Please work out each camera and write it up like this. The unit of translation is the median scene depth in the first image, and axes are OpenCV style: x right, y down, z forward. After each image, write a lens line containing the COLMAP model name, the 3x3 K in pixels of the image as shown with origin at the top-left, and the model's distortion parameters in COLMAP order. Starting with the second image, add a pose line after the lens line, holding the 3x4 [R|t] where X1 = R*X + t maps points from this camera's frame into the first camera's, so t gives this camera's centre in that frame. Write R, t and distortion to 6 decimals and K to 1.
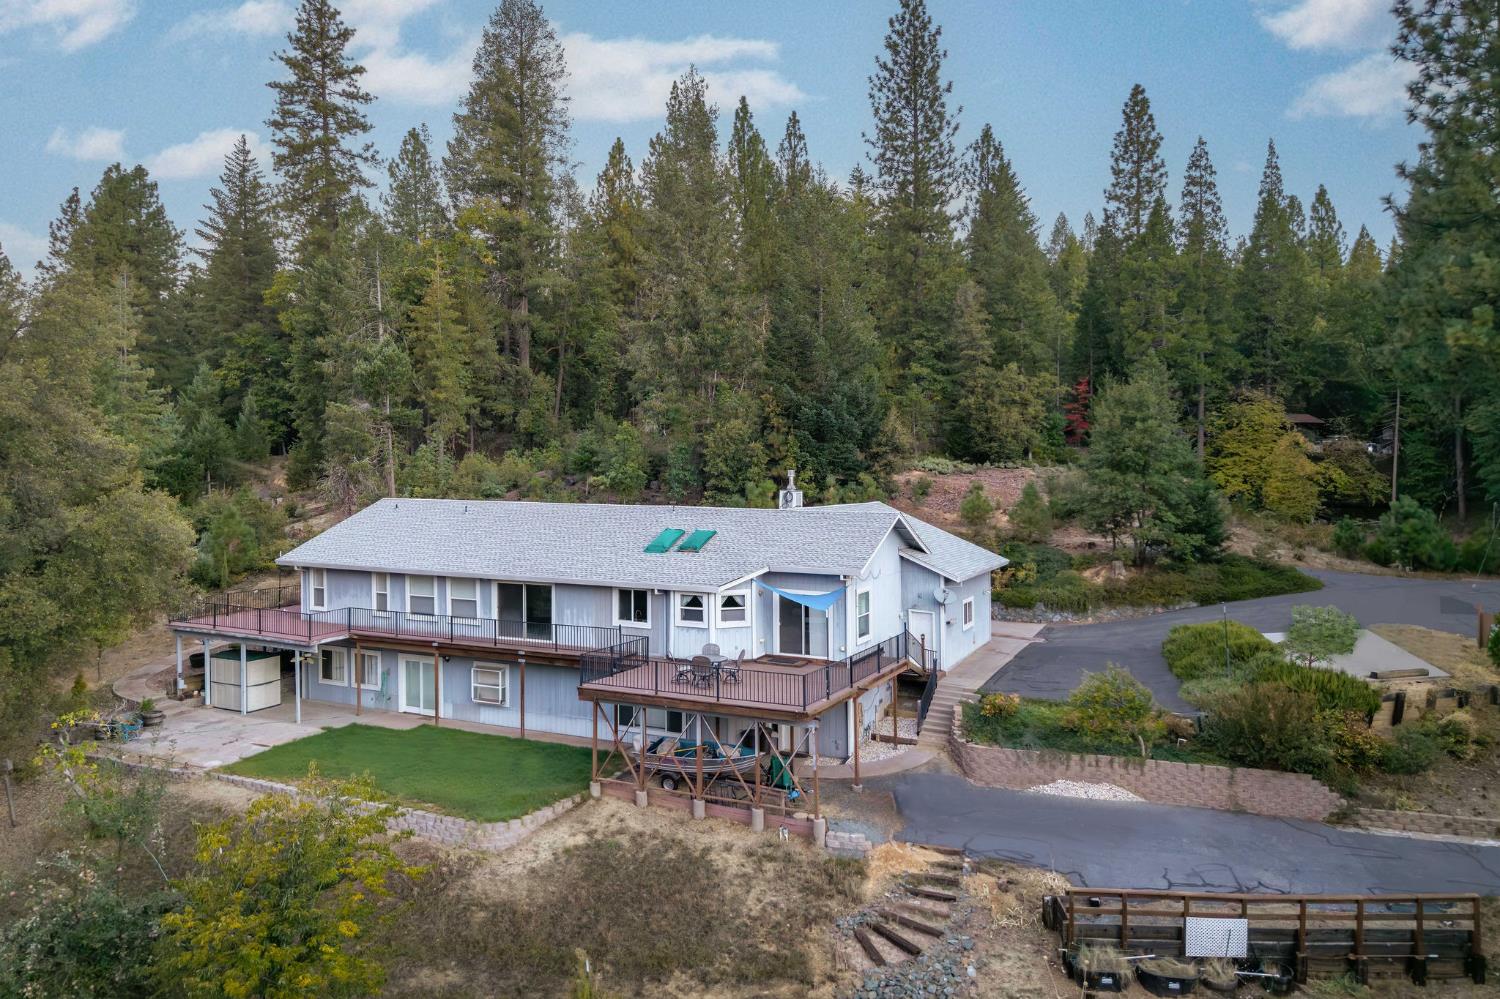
lens RADIAL K [[1004.4, 0, 750.0], [0, 1004.4, 499.5], [0, 0, 1]] dist [0.025426, -0.002349]
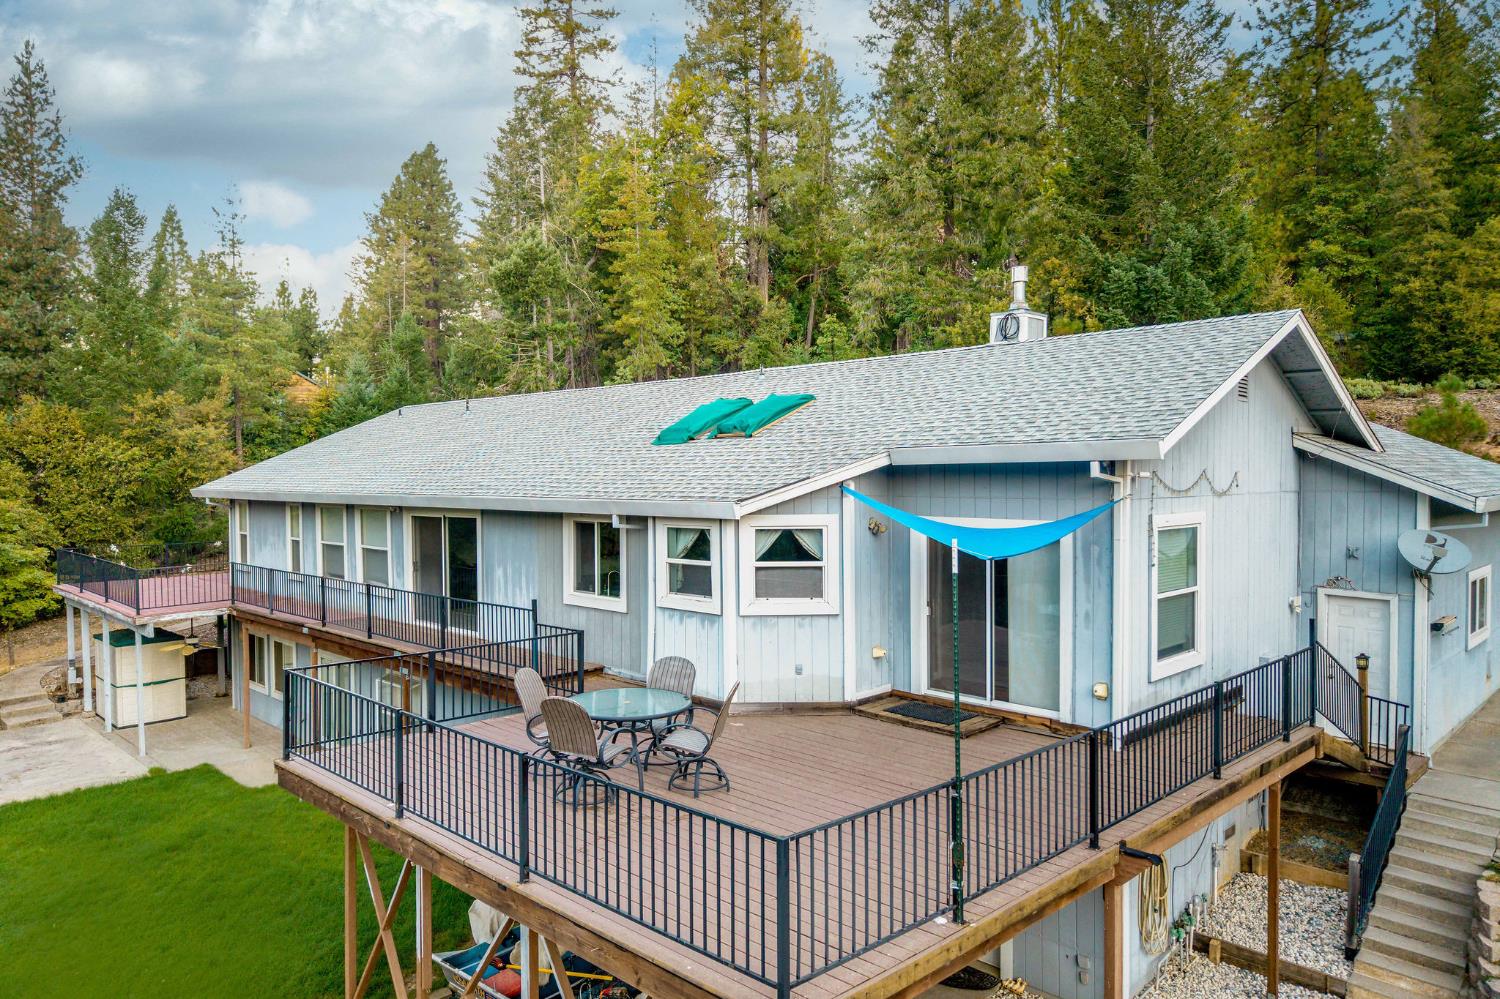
lens RADIAL K [[1068.7, 0, 721.5], [0, 1068.7, 535.7], [0, 0, 1]] dist [-0.003890, -0.005795]
pose [[0.944019, 0.009998, -0.329741, 0.077605], [0.004291, 0.999084, 0.042577, 0.071458], [0.329864, -0.041609, 0.943111, 0.545827]]
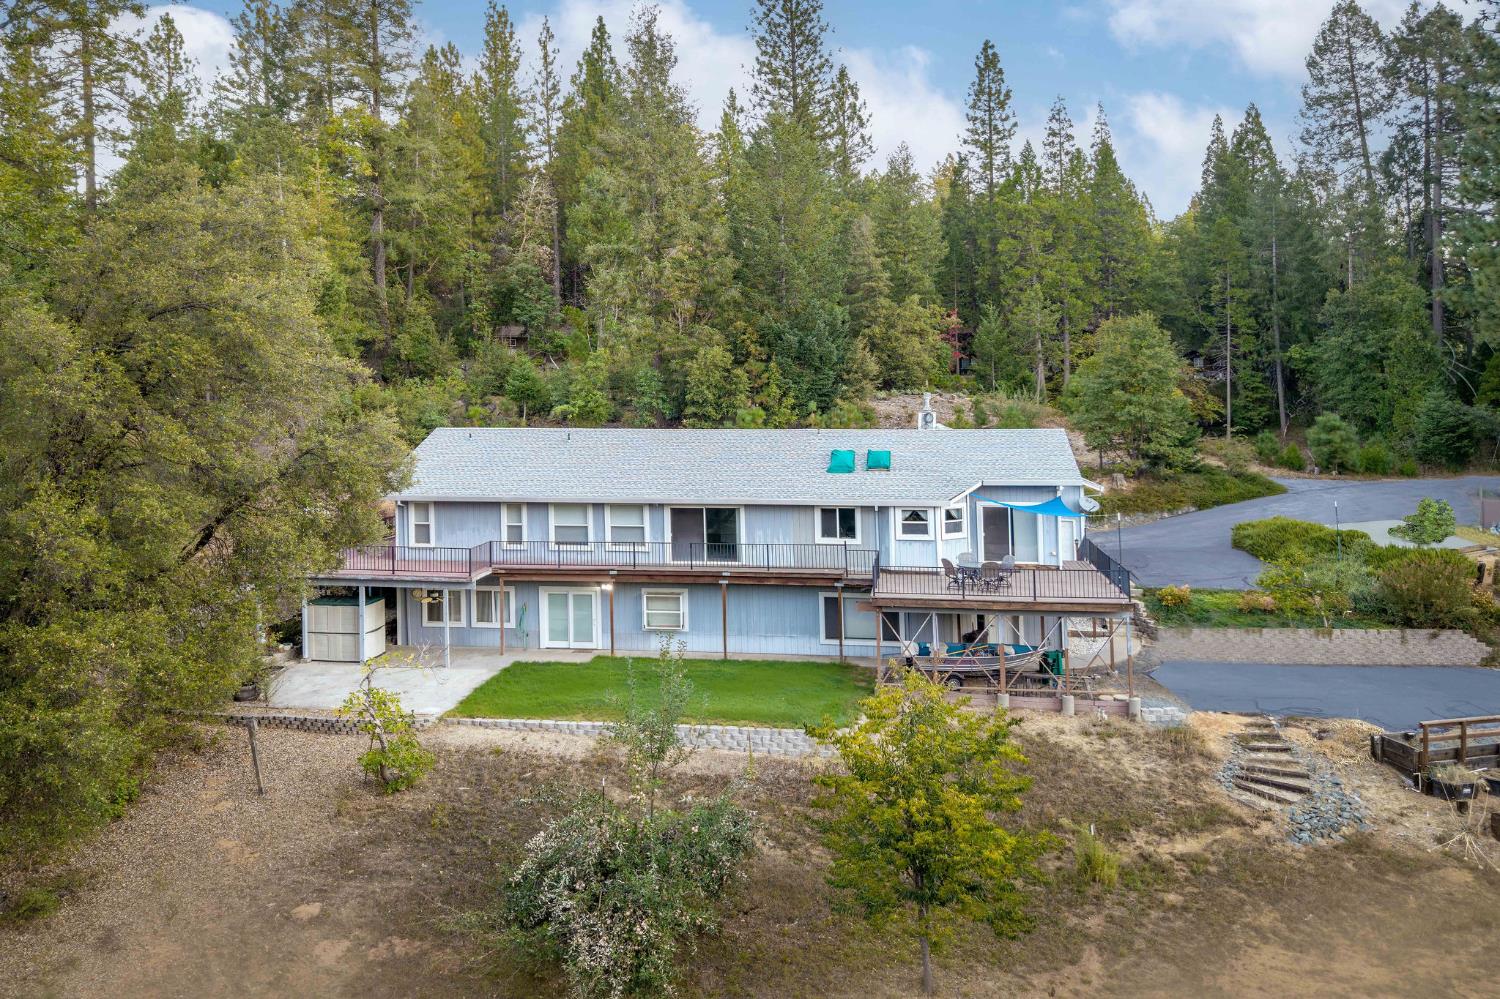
lens RADIAL K [[1034.3, 0, 755.9], [0, 1034.3, 426.9], [0, 0, 1]] dist [-0.002031, -0.002587]
pose [[0.967049, -0.016360, 0.254064, -0.433251], [0.017798, 0.999836, -0.003363, 0.008181], [-0.253967, 0.007774, 0.967182, -0.006044]]
